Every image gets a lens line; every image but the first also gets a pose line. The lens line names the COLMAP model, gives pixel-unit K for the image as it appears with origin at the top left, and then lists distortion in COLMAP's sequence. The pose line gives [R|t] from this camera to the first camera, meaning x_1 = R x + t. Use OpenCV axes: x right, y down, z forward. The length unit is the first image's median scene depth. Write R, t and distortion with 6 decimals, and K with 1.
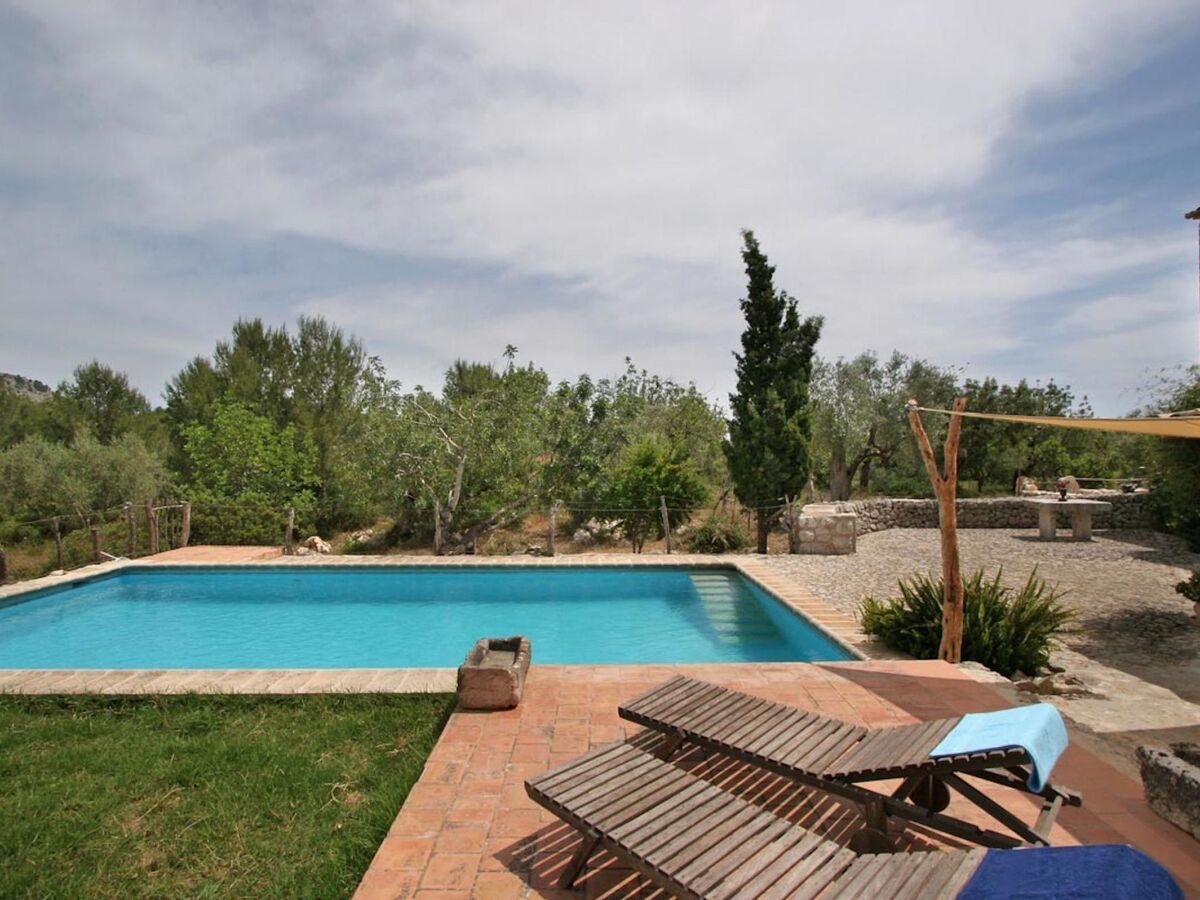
lens RADIAL K [[618.2, 0, 588.5], [0, 618.2, 432.1], [0, 0, 1]] dist [-0.018258, 0.002847]
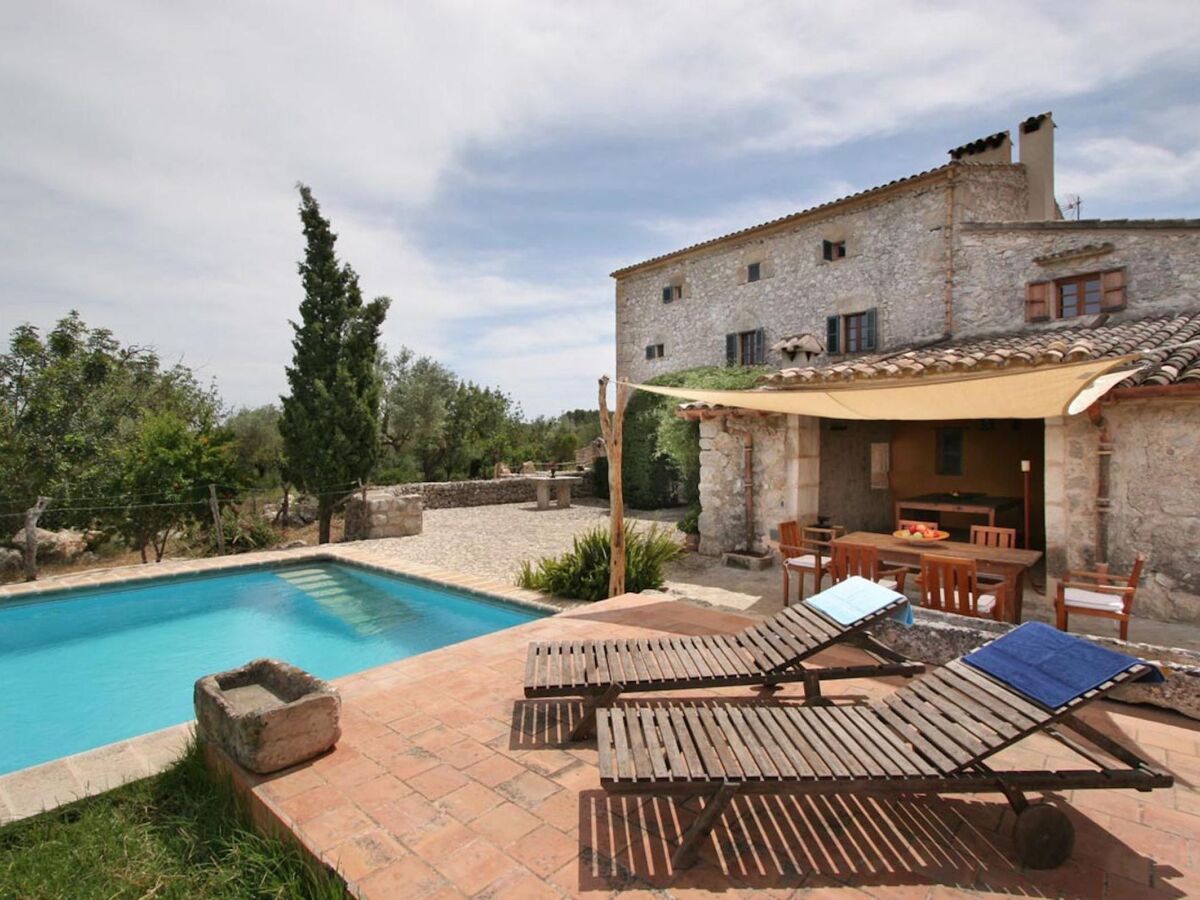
lens RADIAL K [[619.5, 0, 590.9], [0, 619.5, 434.8], [0, 0, 1]] dist [-0.016532, 0.000384]
pose [[0.662110, 0.019369, 0.749156, -0.137477], [-0.027240, 0.999627, -0.001770, 0.023833], [-0.748911, -0.019234, 0.662391, 0.093721]]
